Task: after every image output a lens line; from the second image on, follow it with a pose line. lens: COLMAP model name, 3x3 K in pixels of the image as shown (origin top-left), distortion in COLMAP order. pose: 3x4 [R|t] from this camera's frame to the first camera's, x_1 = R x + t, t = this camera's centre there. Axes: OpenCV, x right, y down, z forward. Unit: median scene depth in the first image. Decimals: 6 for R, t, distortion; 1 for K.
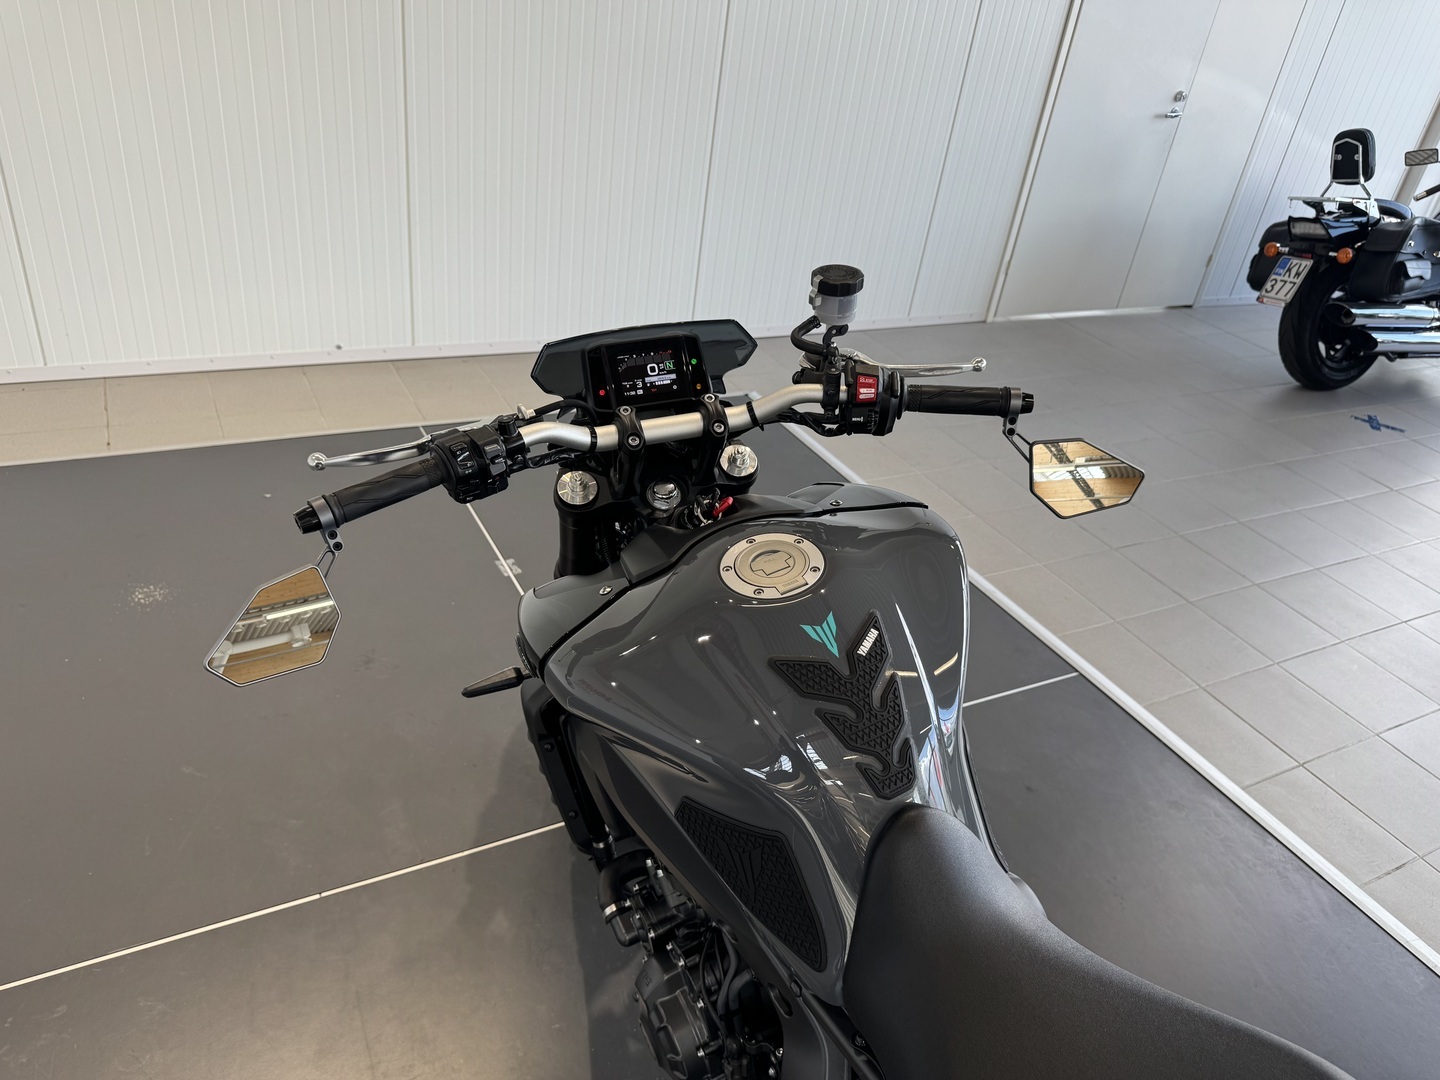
lens RADIAL K [[1034.9, 0, 726.4], [0, 1034.9, 541.4], [0, 0, 1]] dist [0.033465, -0.048135]
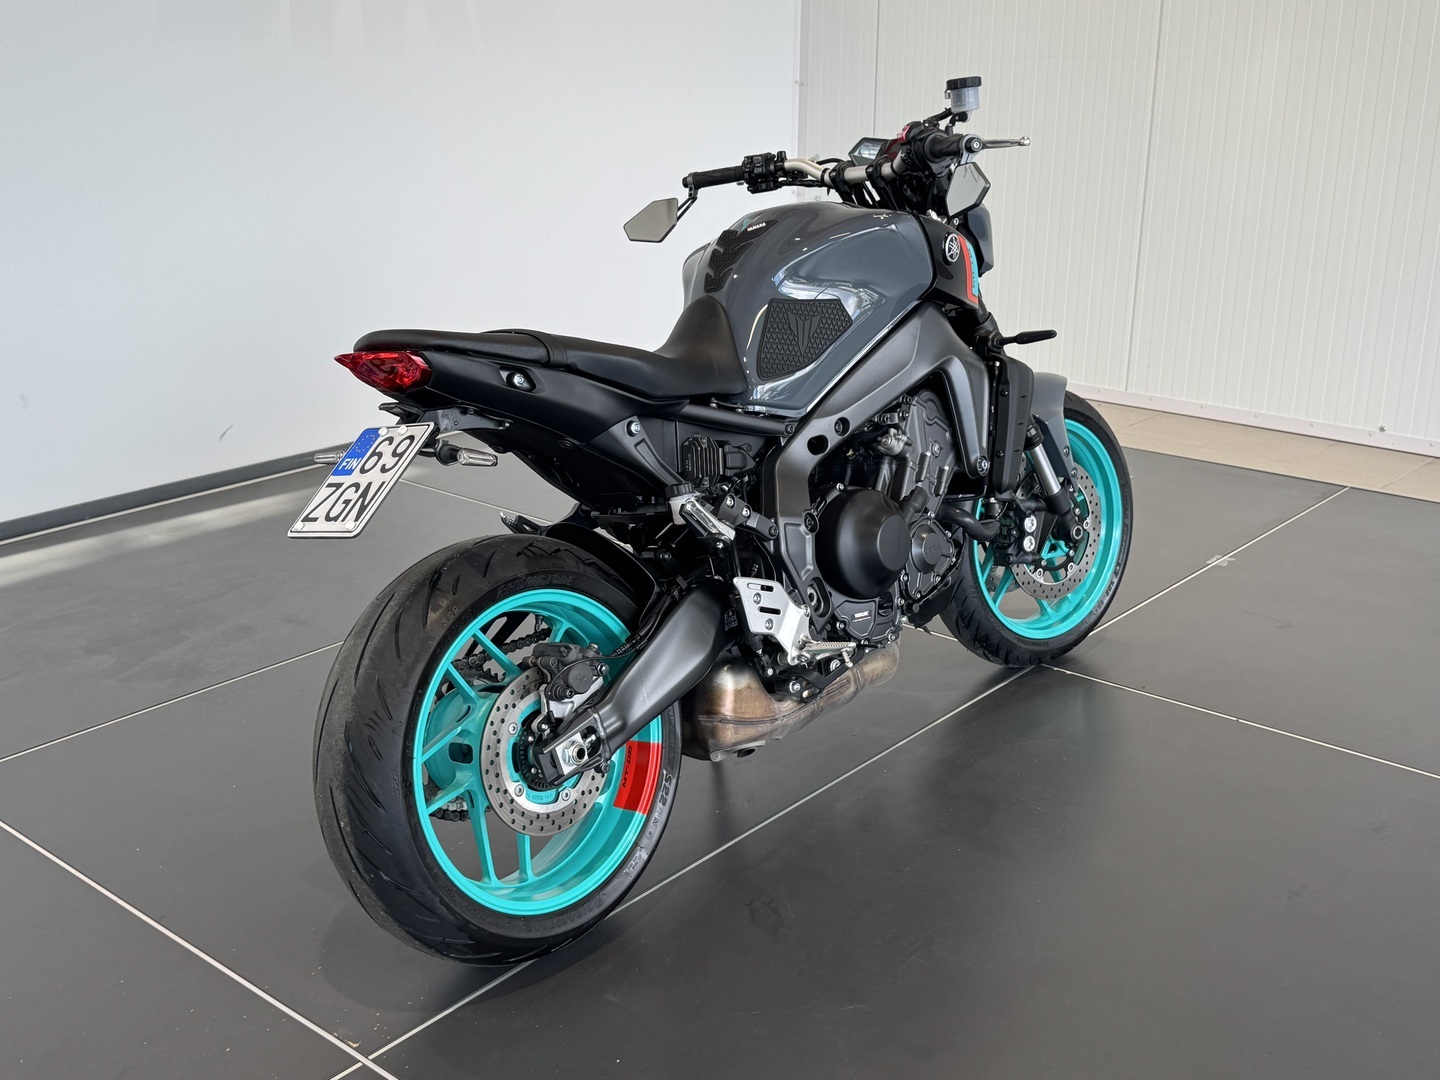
lens RADIAL K [[1572.2, 0, 720.0], [0, 1572.2, 540.0], [0, 0, 1]] dist [0.133552, -0.372413]
pose [[0.354460, 0.167541, -0.919939, 0.603473], [-0.444212, 0.895886, -0.007998, 0.140548], [0.822821, 0.411483, 0.391979, 0.023691]]
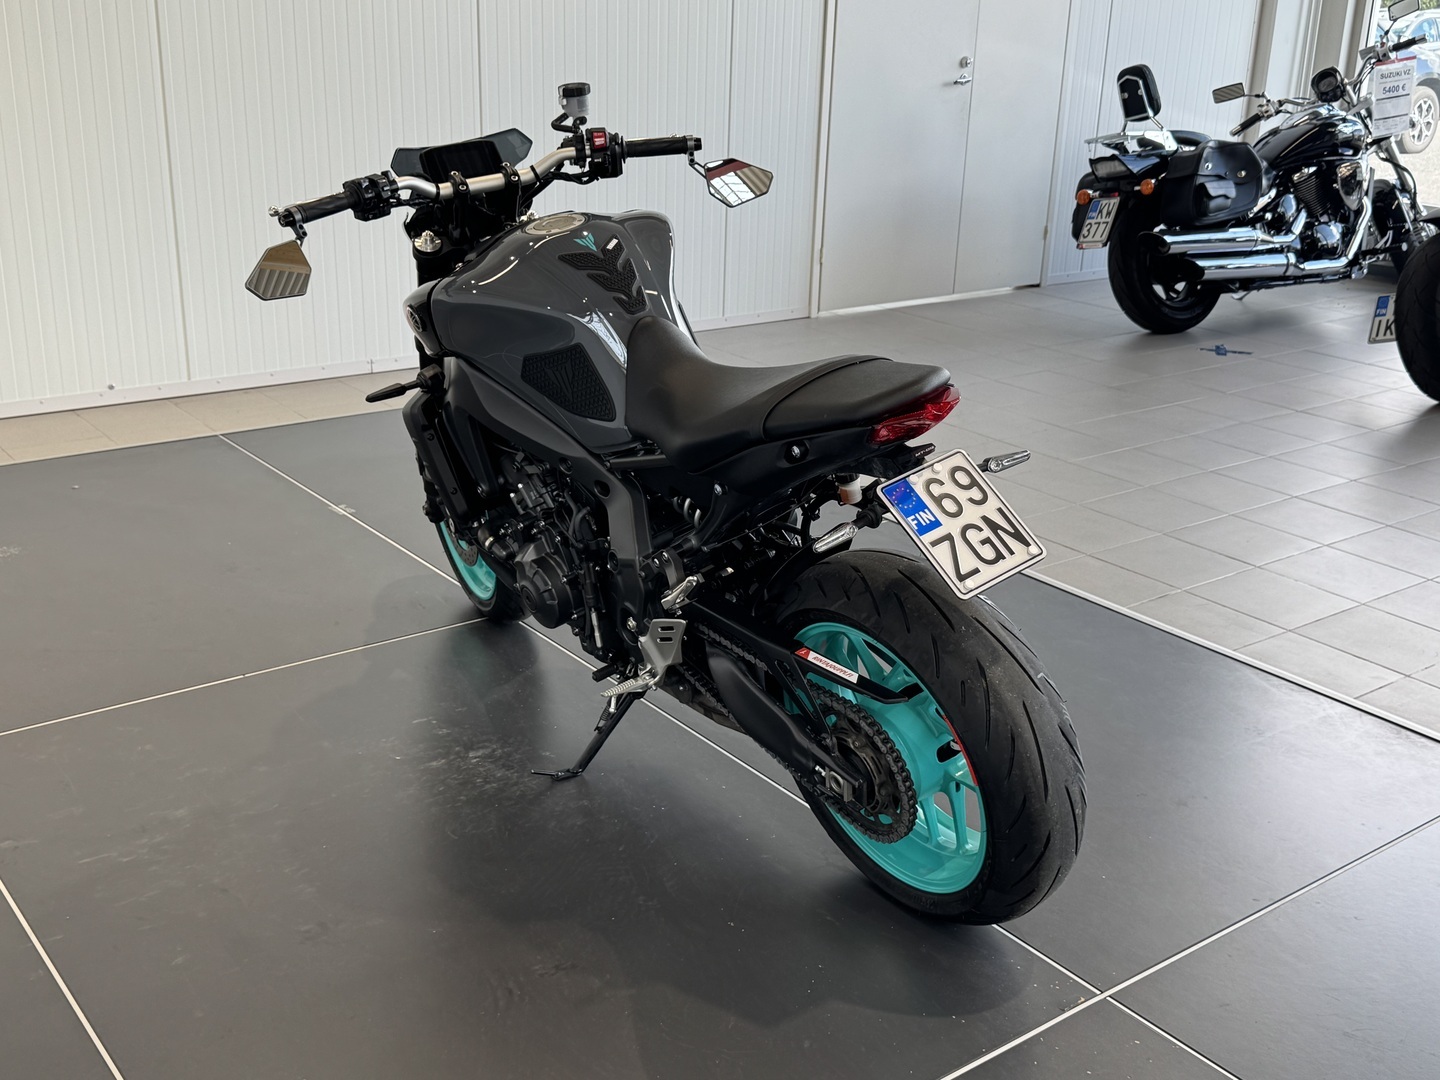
lens RADIAL K [[1572.2, 0, 720.0], [0, 1572.2, 540.0], [0, 0, 1]] dist [0.133552, -0.372413]
pose [[0.982773, -0.145206, 0.114337, -0.015170], [0.164170, 0.970016, -0.179210, 0.250230], [-0.084886, 0.194893, 0.977144, -0.357943]]
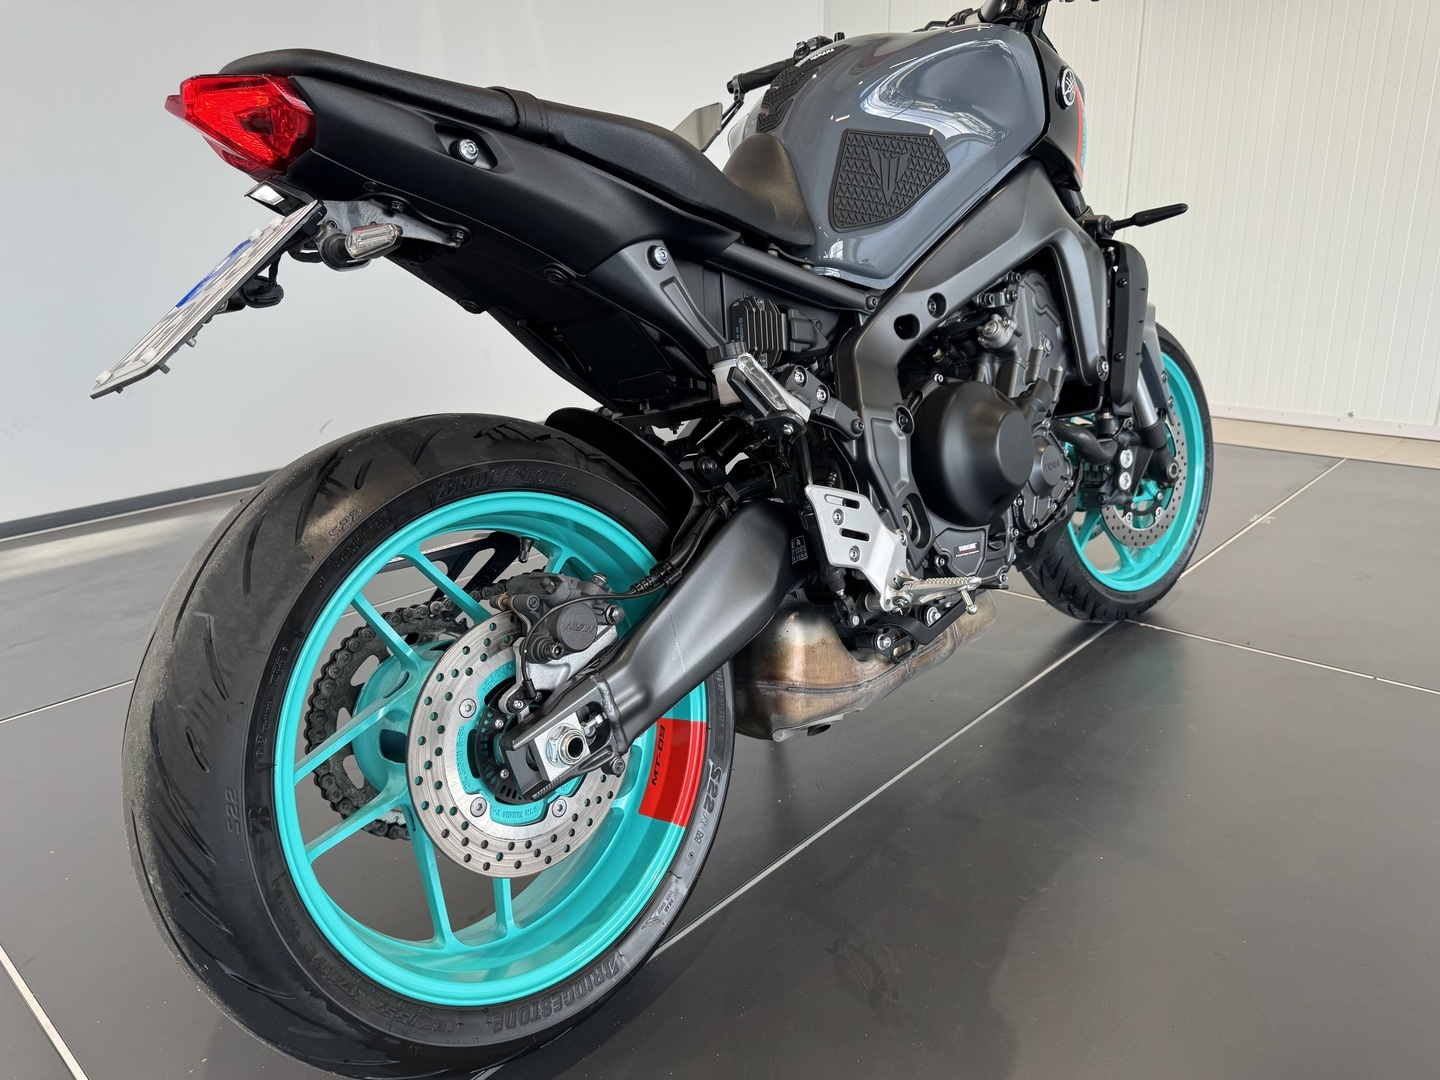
lens RADIAL K [[1030.0, 0, 719.4], [0, 1030.0, 527.2], [0, 0, 1]] dist [0.157107, -0.333742]
pose [[0.325178, 0.137844, -0.935553, 0.334952], [-0.434297, 0.900585, -0.018260, 0.168810], [0.840027, 0.412245, 0.352715, 0.144772]]
